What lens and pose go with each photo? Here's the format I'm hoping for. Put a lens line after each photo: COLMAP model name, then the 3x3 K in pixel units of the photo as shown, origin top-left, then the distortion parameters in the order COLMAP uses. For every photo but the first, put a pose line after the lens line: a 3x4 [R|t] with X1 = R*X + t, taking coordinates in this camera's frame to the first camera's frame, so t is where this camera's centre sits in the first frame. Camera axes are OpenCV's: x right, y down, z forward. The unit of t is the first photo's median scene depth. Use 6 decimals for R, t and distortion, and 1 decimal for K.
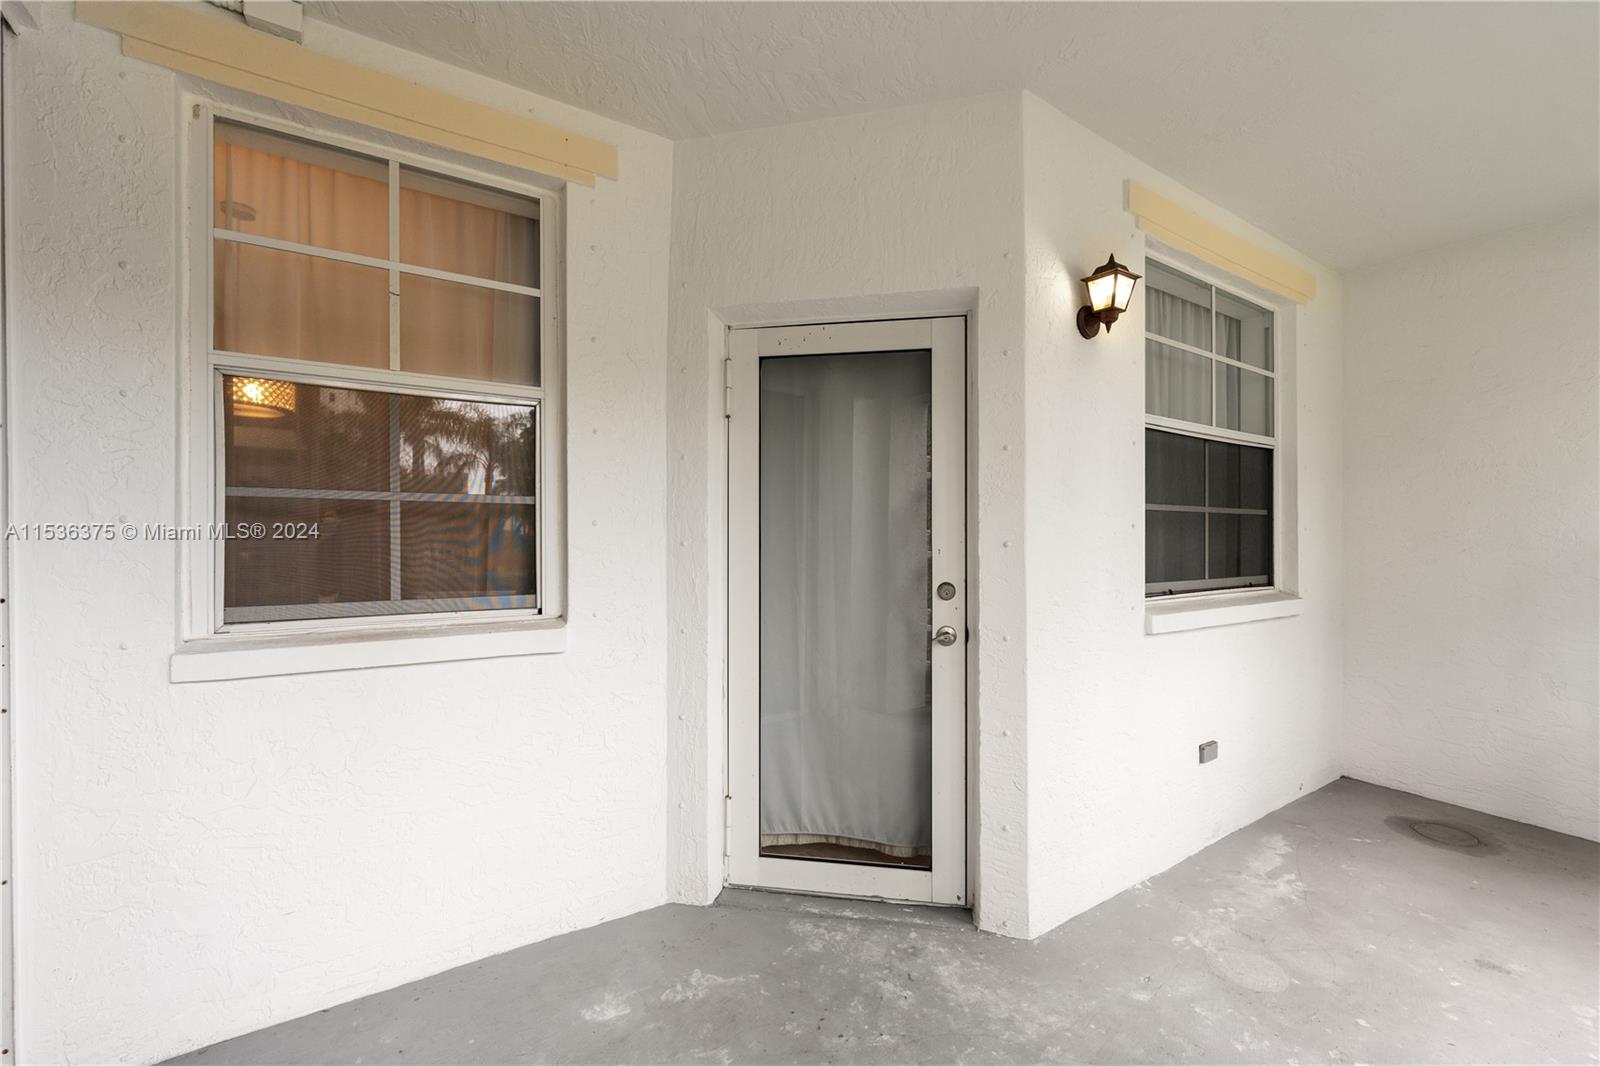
lens RADIAL K [[635.8, 0, 799.7], [0, 635.8, 551.2], [0, 0, 1]] dist [0.000237, 0.000049]
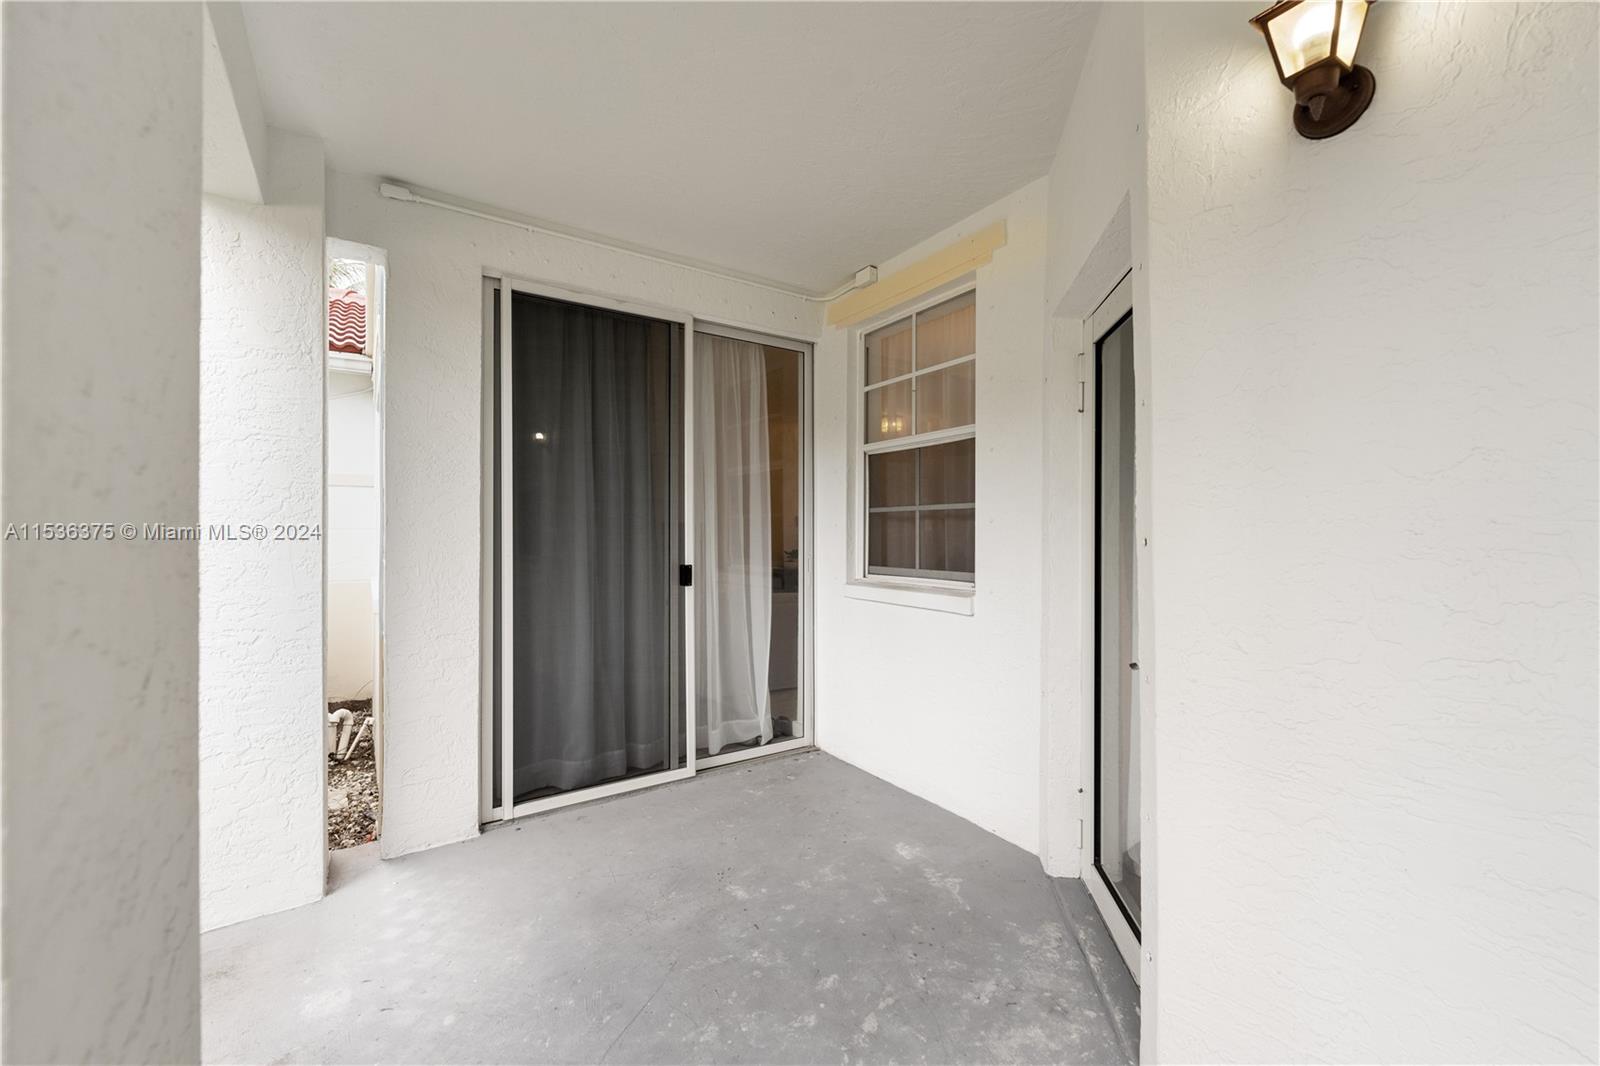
lens RADIAL K [[632.2, 0, 800.0], [0, 632.2, 533.0], [0, 0, 1]] dist [0.000792, 0.000104]
pose [[0.033118, 0.006887, -0.999428, 1.081868], [-0.003296, 0.999972, 0.006782, -0.030918], [0.999446, 0.003069, 0.033140, 0.649062]]
